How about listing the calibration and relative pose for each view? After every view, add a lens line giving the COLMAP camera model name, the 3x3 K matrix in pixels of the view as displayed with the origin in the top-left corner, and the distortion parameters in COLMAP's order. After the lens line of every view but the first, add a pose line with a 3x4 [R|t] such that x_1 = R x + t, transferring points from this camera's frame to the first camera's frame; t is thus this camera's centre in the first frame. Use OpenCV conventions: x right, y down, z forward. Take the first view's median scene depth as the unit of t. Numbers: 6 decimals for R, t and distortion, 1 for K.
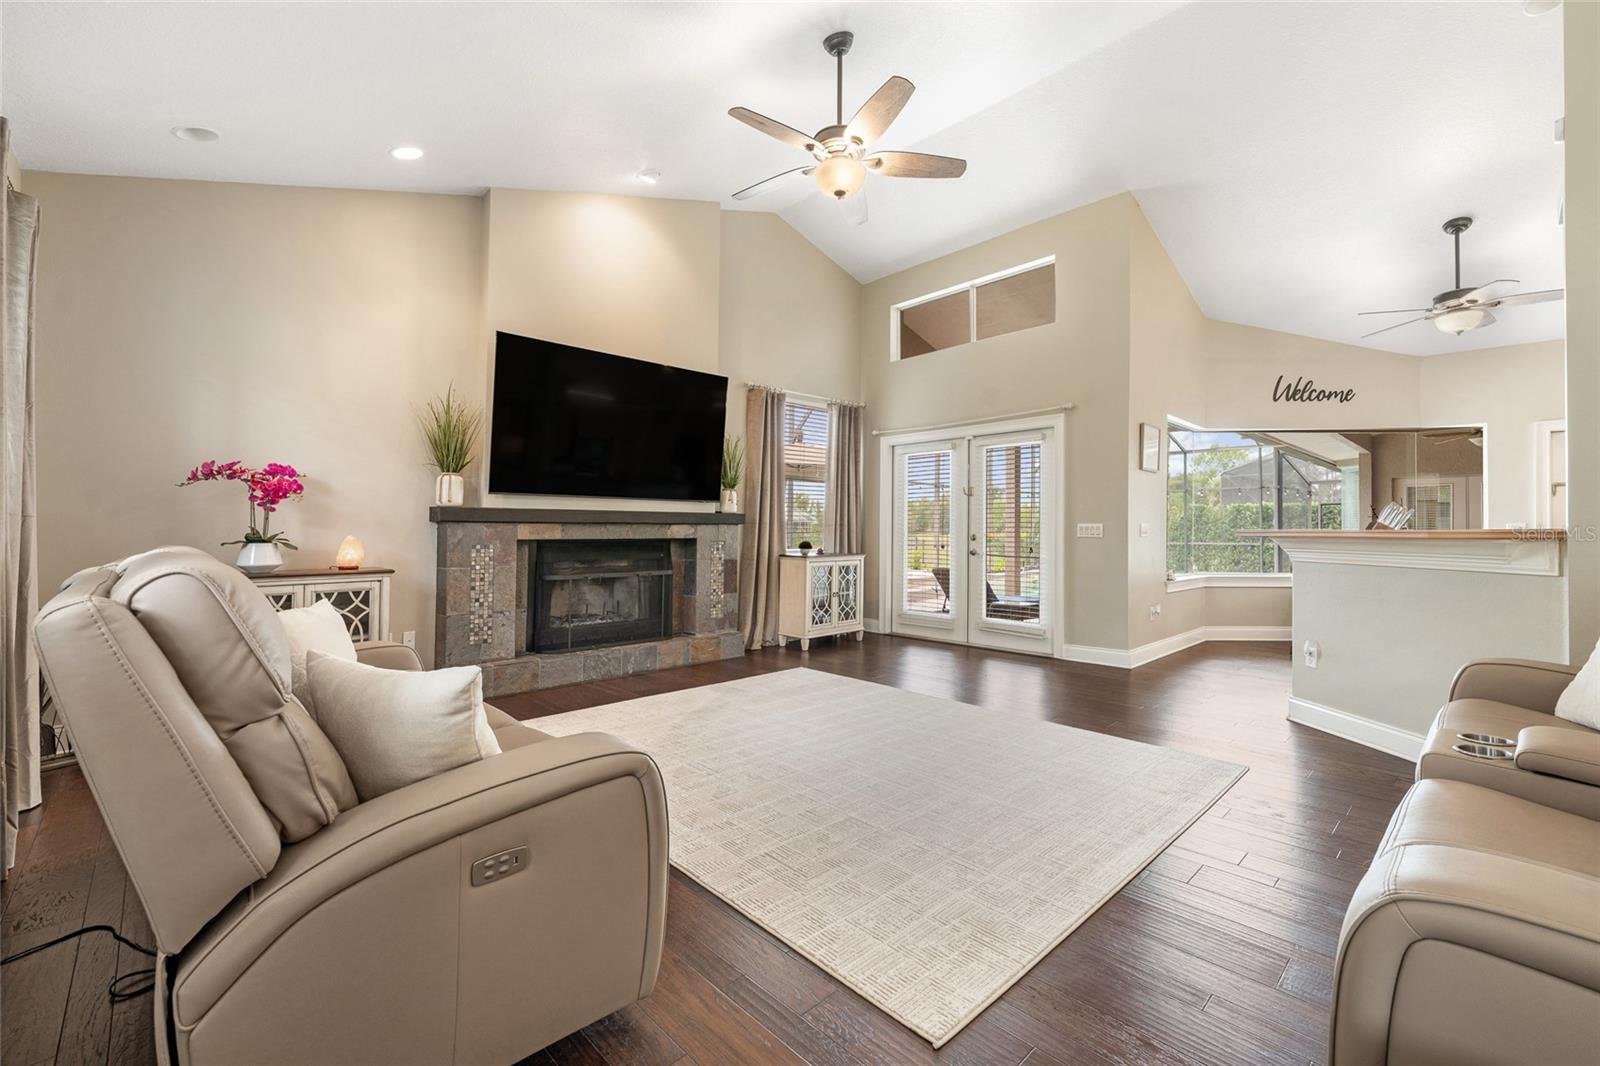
lens RADIAL K [[648.2, 0, 793.4], [0, 648.2, 525.4], [0, 0, 1]] dist [-0.002687, 0.000085]
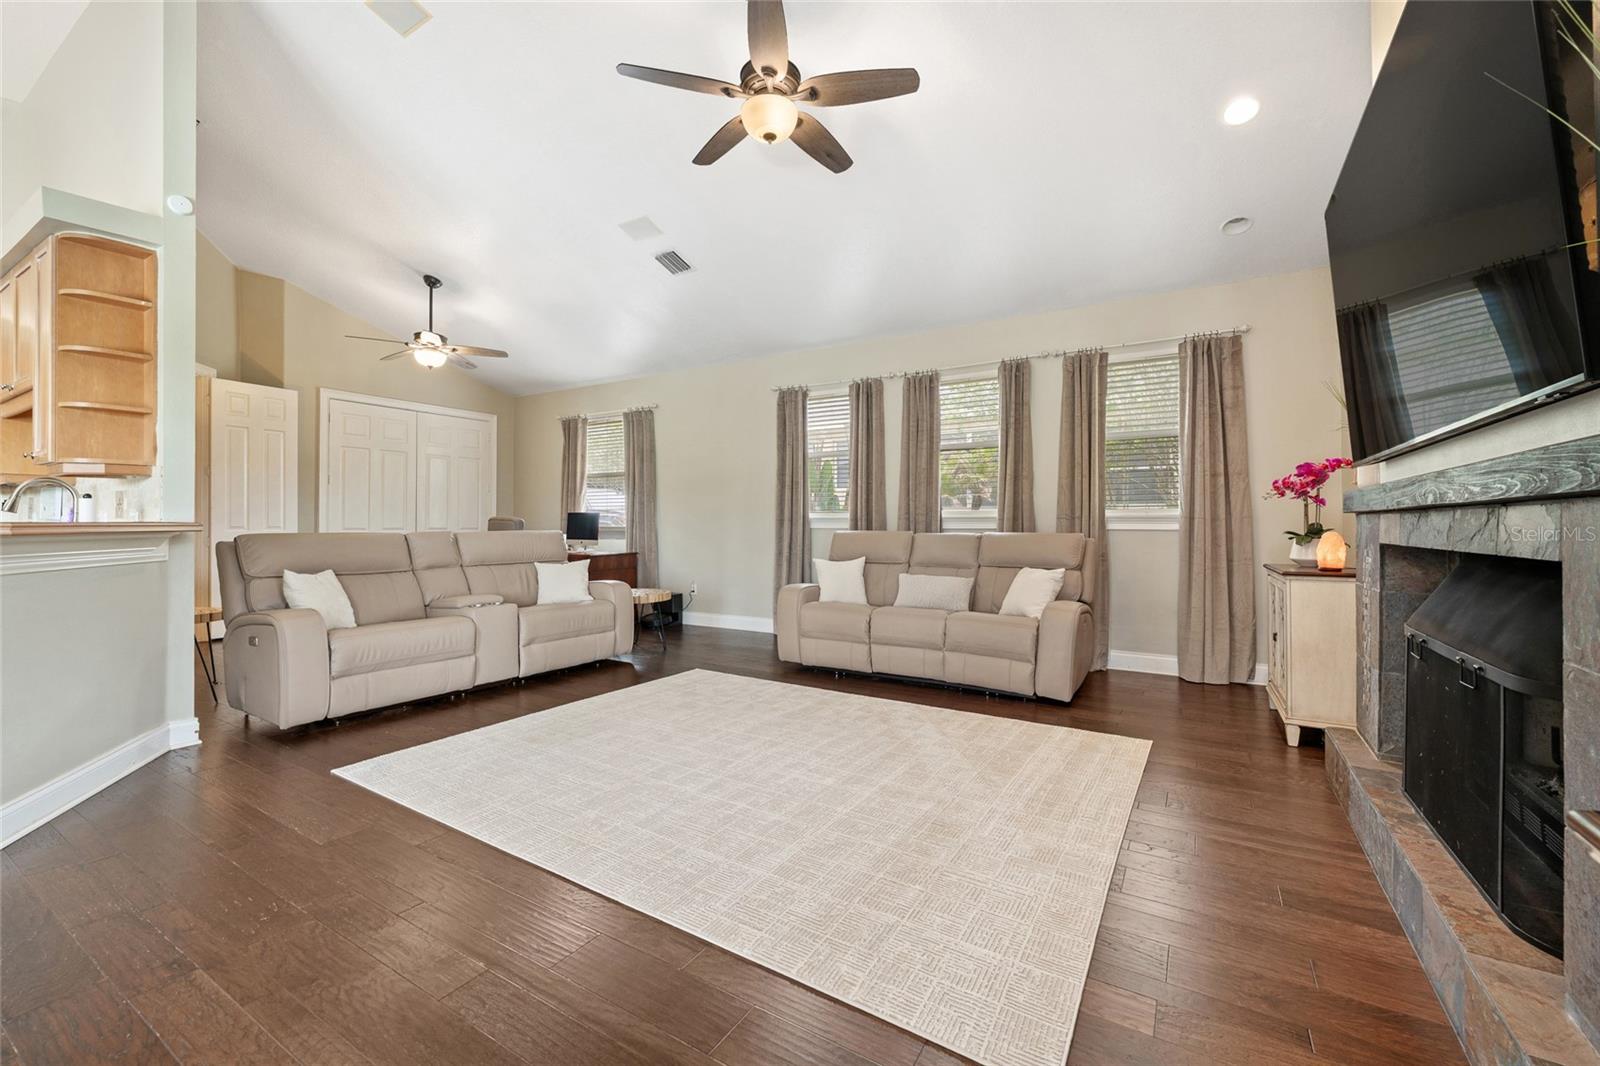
lens RADIAL K [[648.2, 0, 805.1], [0, 648.2, 515.8], [0, 0, 1]] dist [-0.002687, 0.000085]
pose [[-0.964598, -0.005100, -0.263677, 0.150617], [0.000852, 0.999747, -0.022455, 0.008675], [0.263725, -0.021885, -0.964350, 1.122816]]
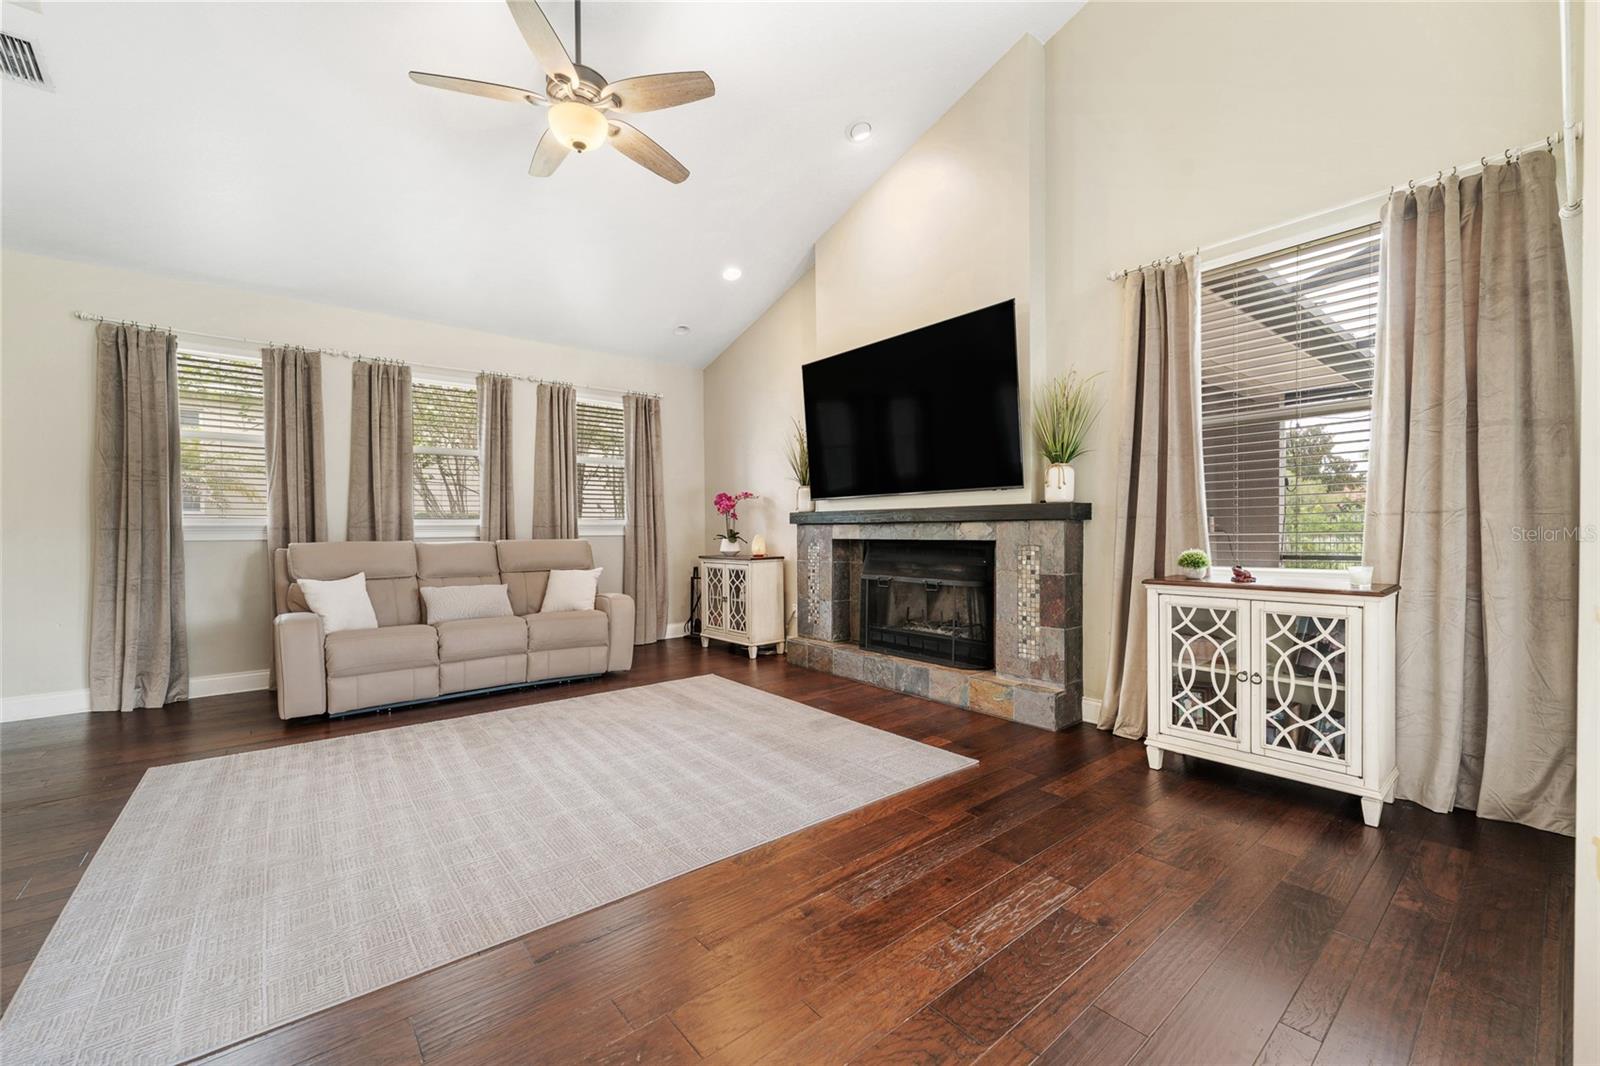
lens RADIAL K [[648.2, 0, 792.2], [0, 648.2, 533.3], [0, 0, 1]] dist [-0.002687, 0.000085]
pose [[-0.069374, 0.006194, -0.997572, 0.570202], [0.016706, 0.999848, 0.005046, 0.004162], [0.997451, -0.016316, -0.069467, 0.807864]]
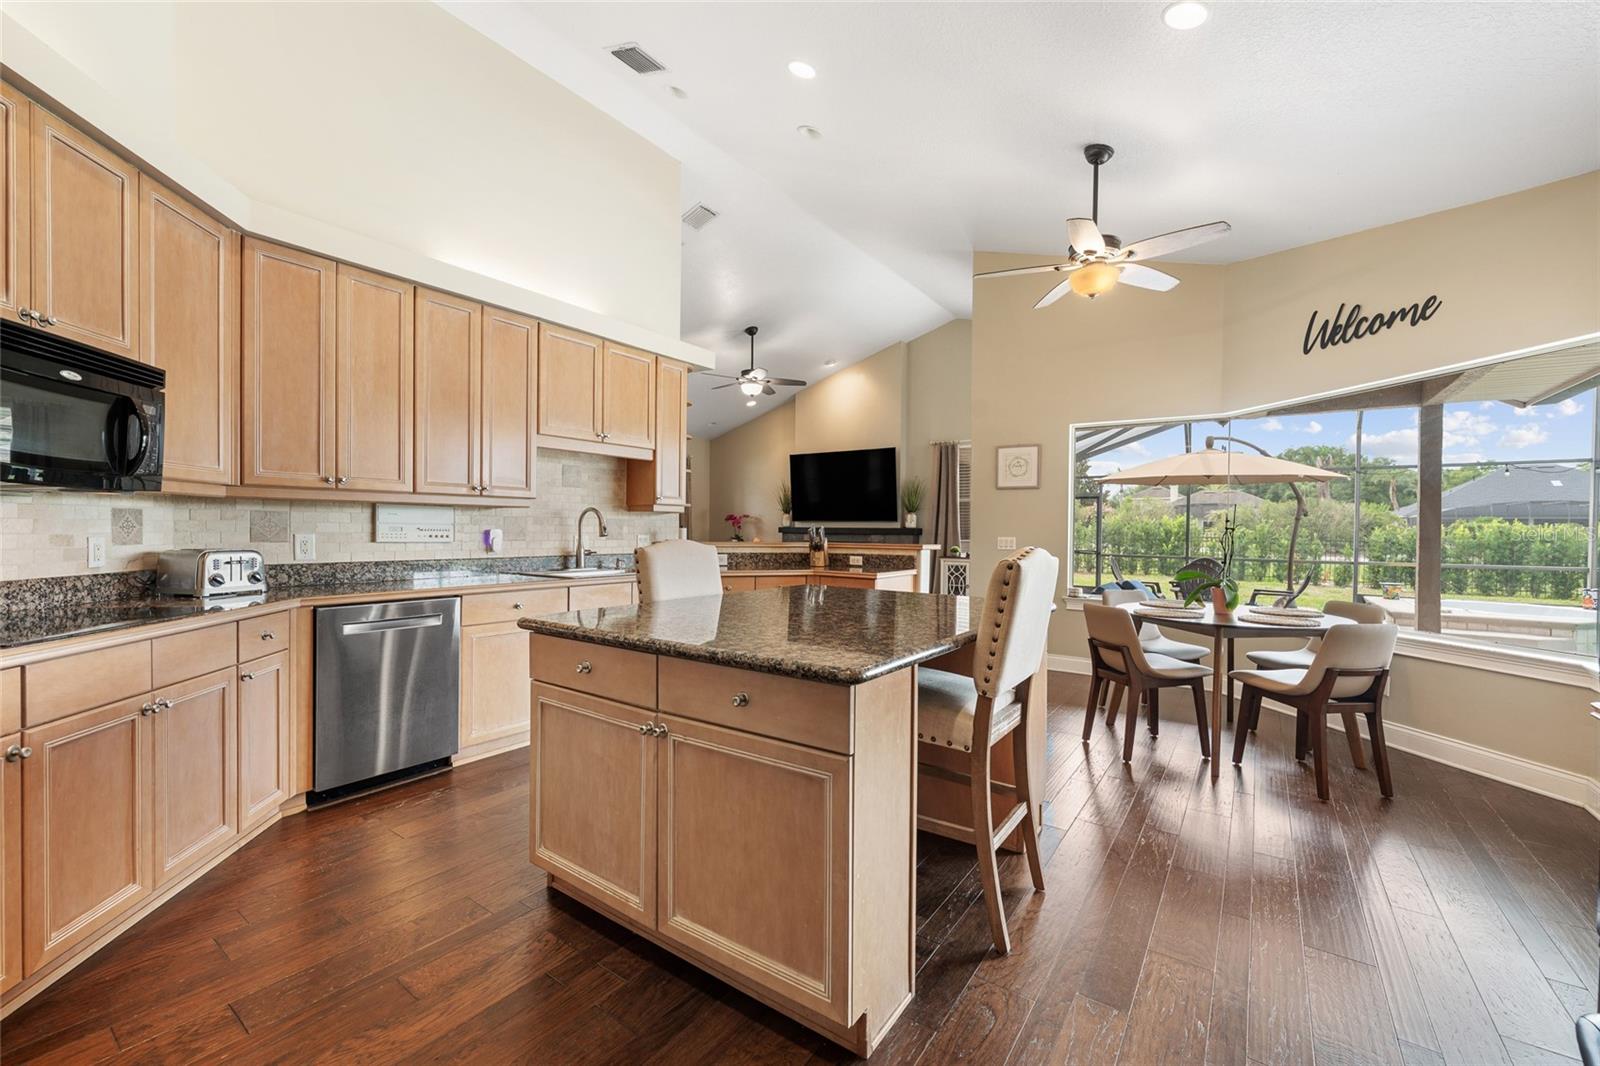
lens RADIAL K [[648.2, 0, 803.7], [0, 648.2, 536.8], [0, 0, 1]] dist [-0.002687, 0.000085]
pose [[0.207568, 0.010217, -0.978167, 1.477257], [0.001220, 0.999942, 0.010703, -0.014313], [0.978220, -0.003414, 0.207543, 0.414567]]
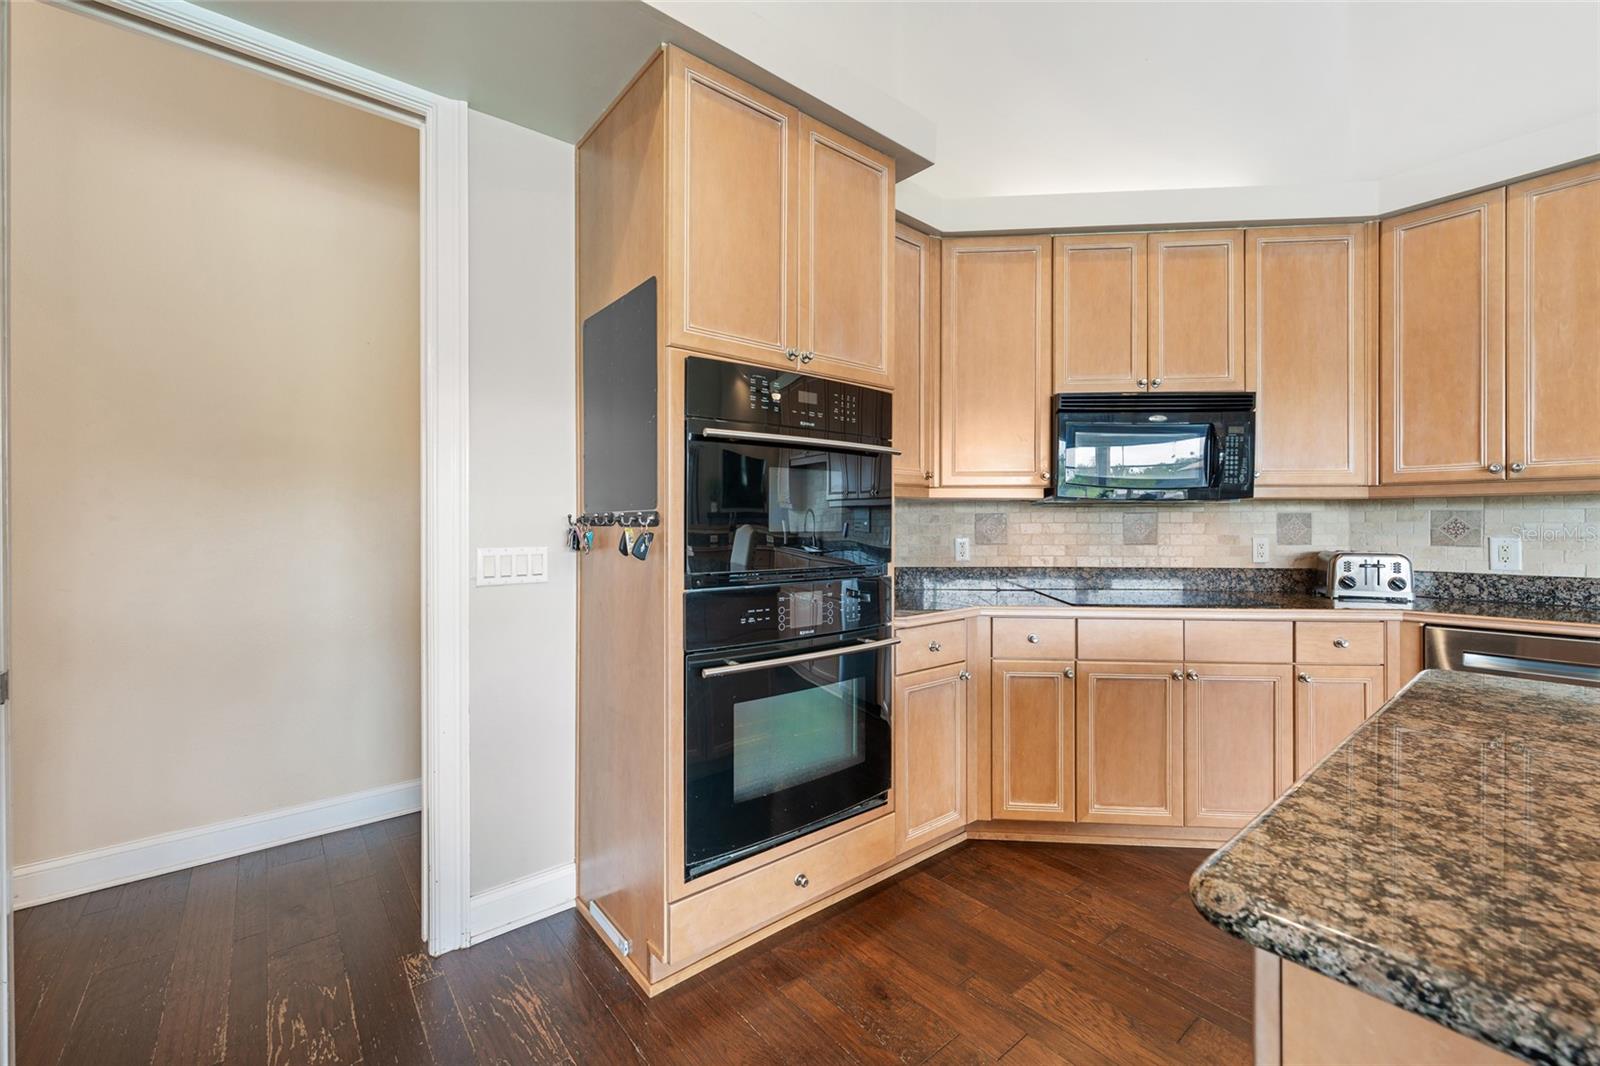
lens RADIAL K [[648.2, 0, 793.6], [0, 648.2, 524.3], [0, 0, 1]] dist [-0.002687, 0.000085]
pose [[-0.997690, -0.001997, 0.067900, 1.305291], [-0.002509, 0.999969, -0.007450, -0.015846], [-0.067884, -0.007603, -0.997664, 0.581613]]
